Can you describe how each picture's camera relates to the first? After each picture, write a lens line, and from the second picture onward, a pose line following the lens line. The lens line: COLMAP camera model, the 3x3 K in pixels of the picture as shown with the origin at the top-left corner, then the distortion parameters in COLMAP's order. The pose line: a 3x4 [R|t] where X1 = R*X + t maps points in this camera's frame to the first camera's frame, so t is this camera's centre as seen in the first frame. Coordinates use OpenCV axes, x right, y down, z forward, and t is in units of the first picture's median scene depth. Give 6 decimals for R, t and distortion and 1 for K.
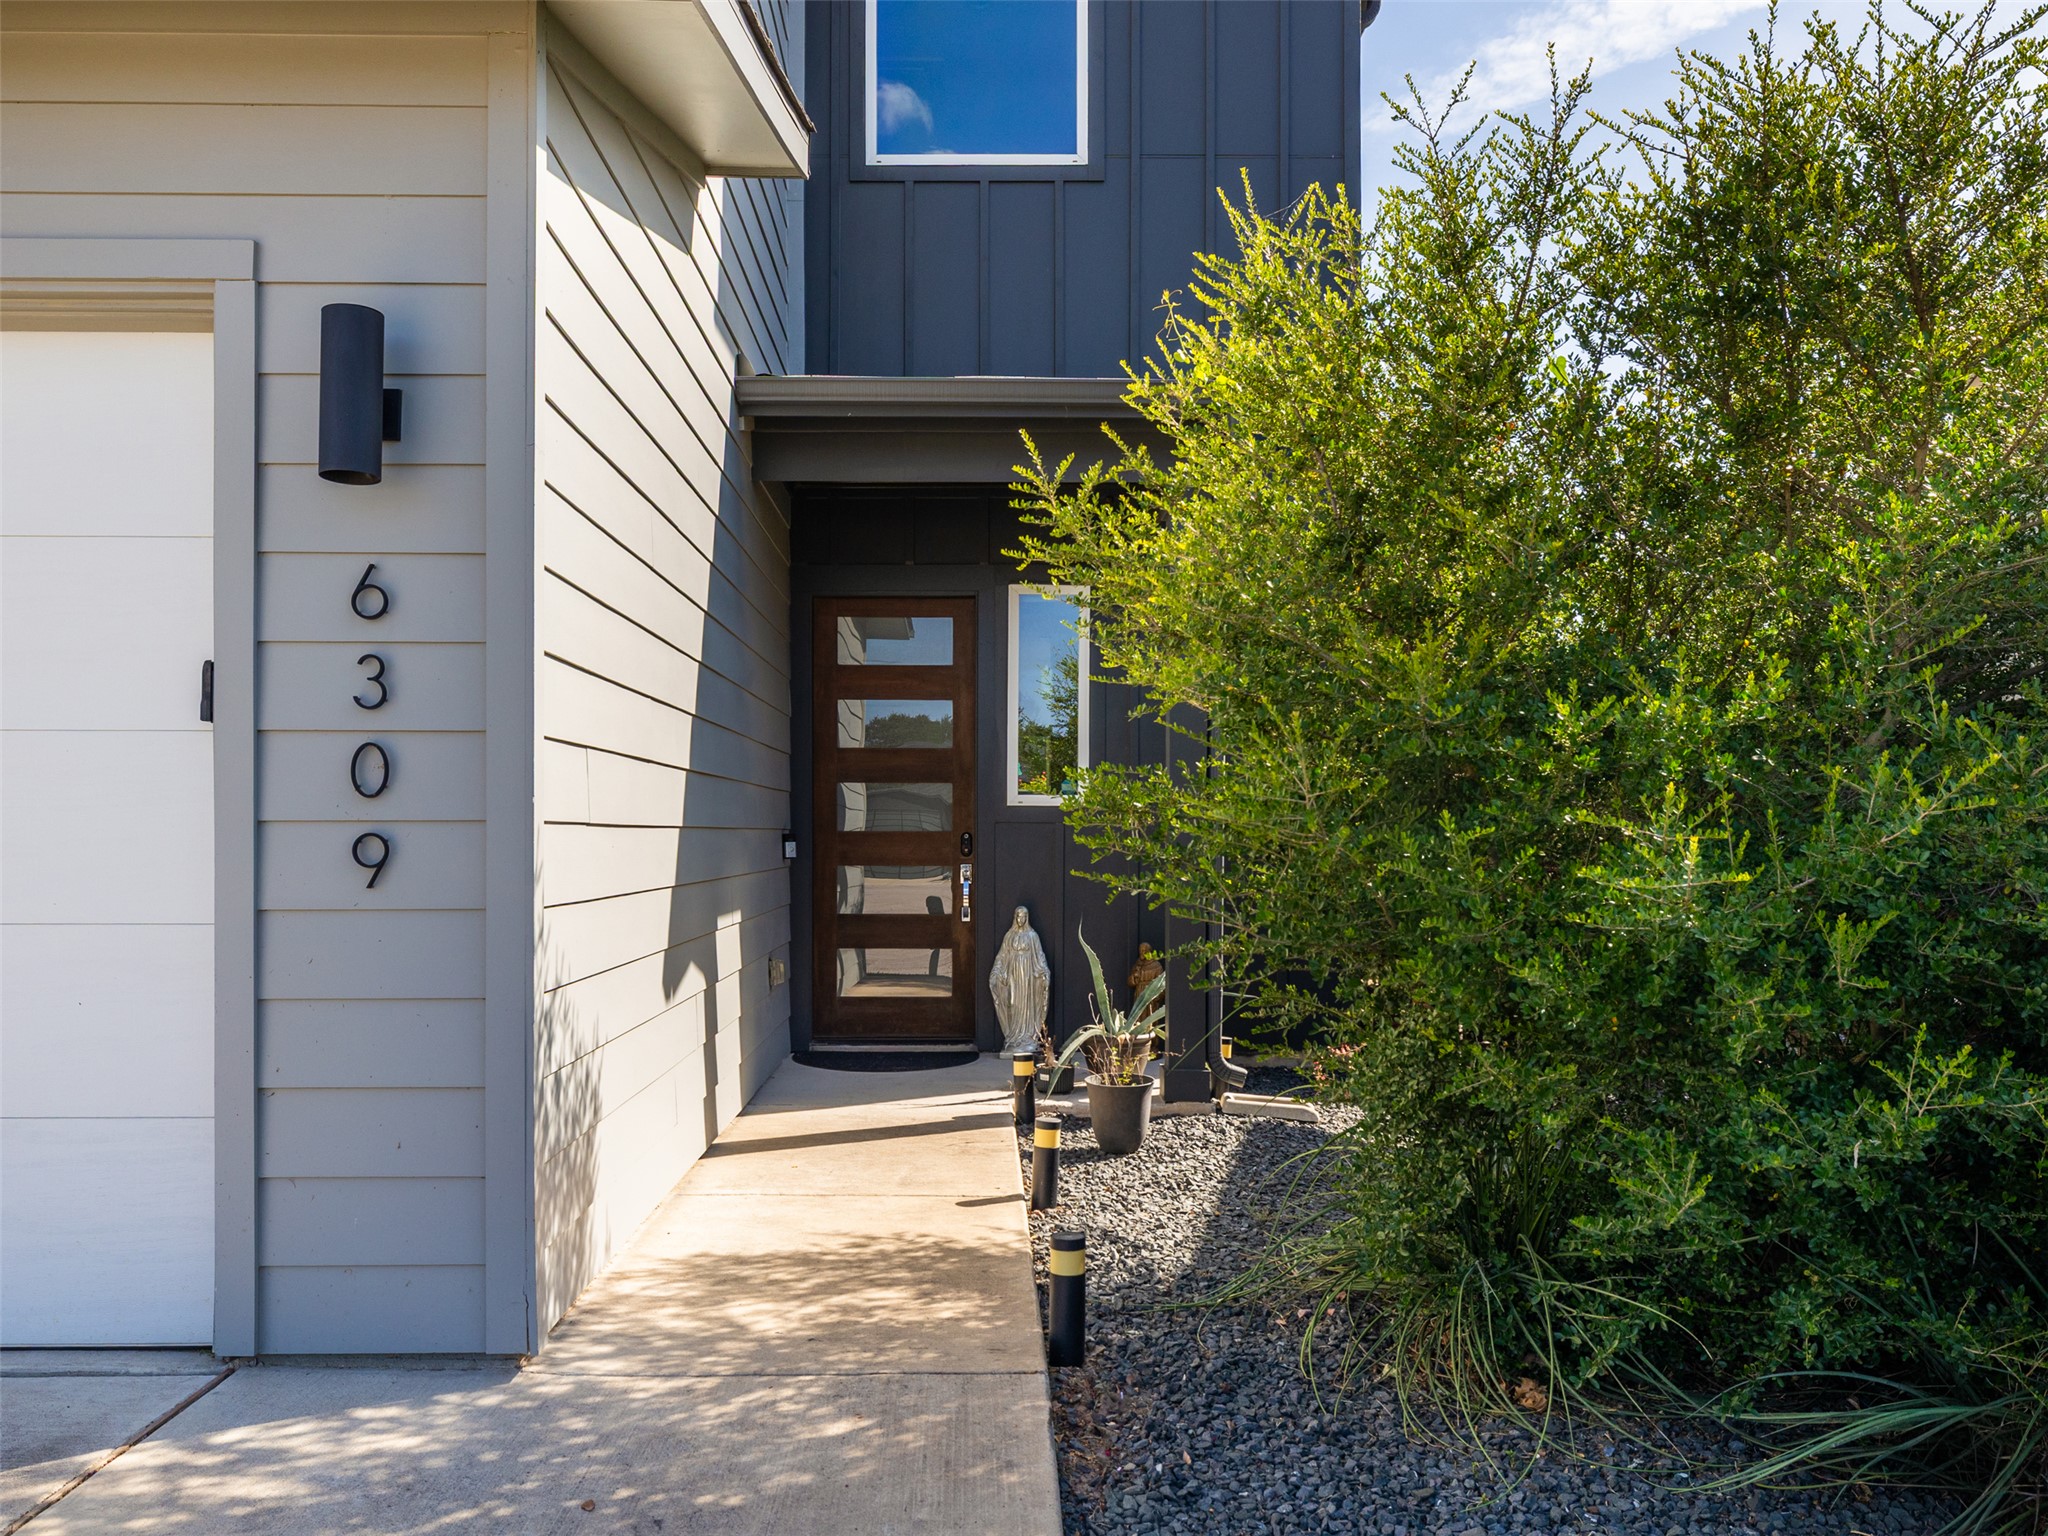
lens RADIAL K [[1456.2, 0, 1025.6], [0, 1456.2, 761.3], [0, 0, 1]] dist [-0.005627, -0.001141]
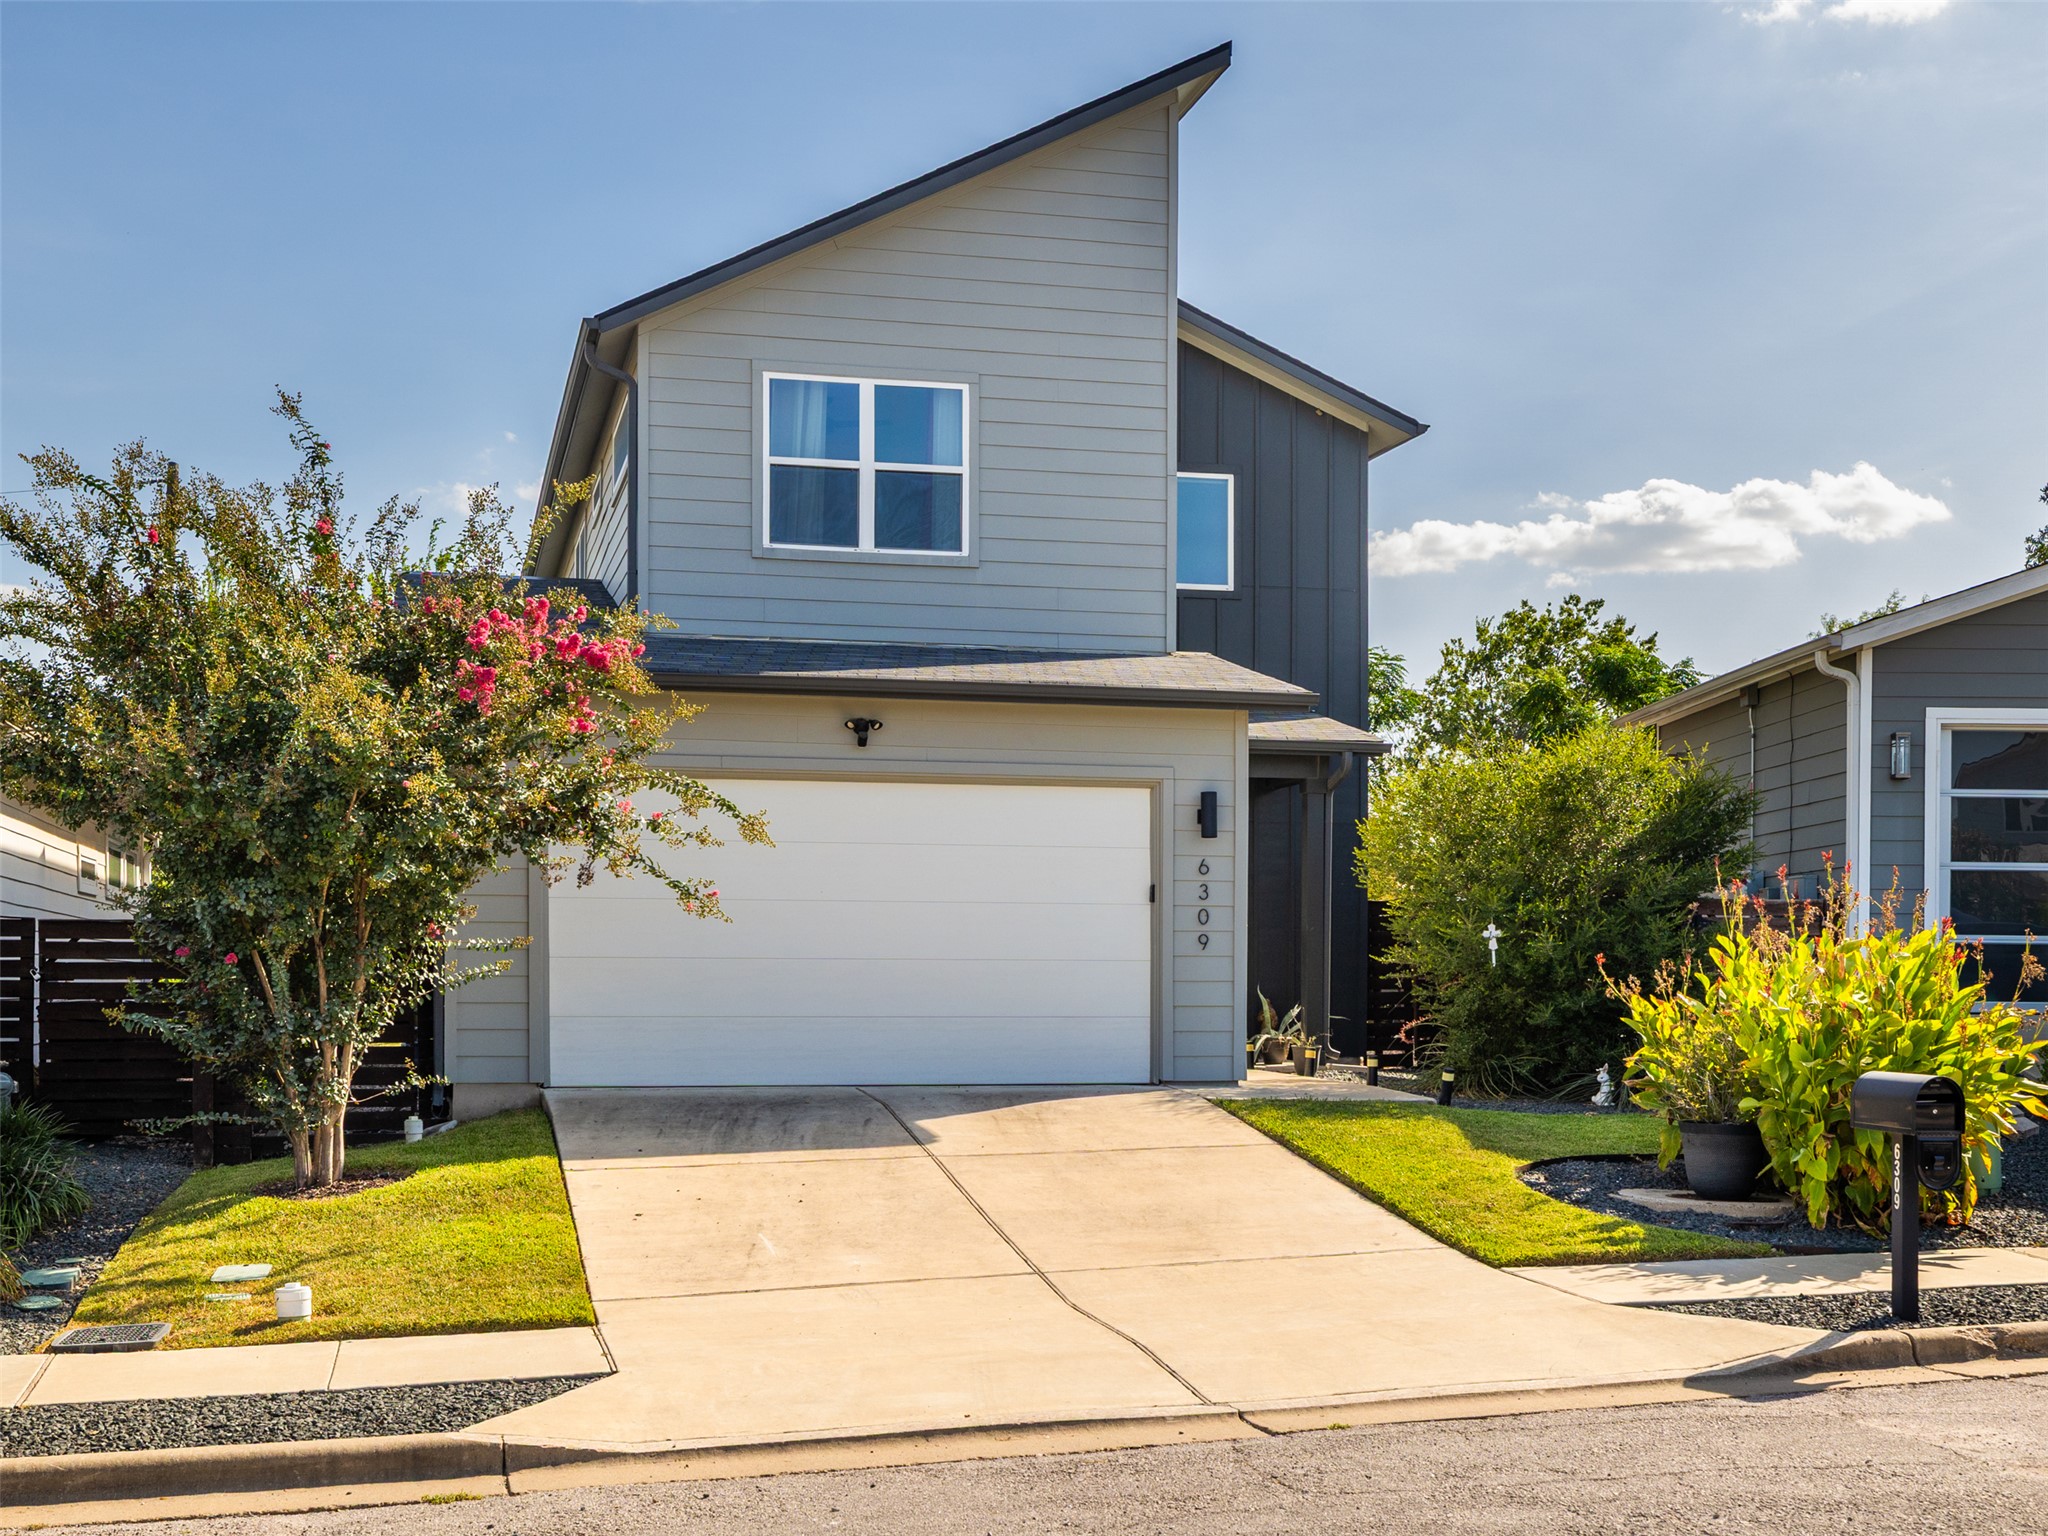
lens RADIAL K [[2012.3, 0, 1024.5], [0, 2012.3, 771.7], [0, 0, 1]] dist [-0.000051, 0.000000]
pose [[0.978660, 0.024058, 0.204074, -2.258083], [-0.012985, 0.998378, -0.055424, -0.083221], [-0.205076, 0.051591, 0.977385, -4.468363]]
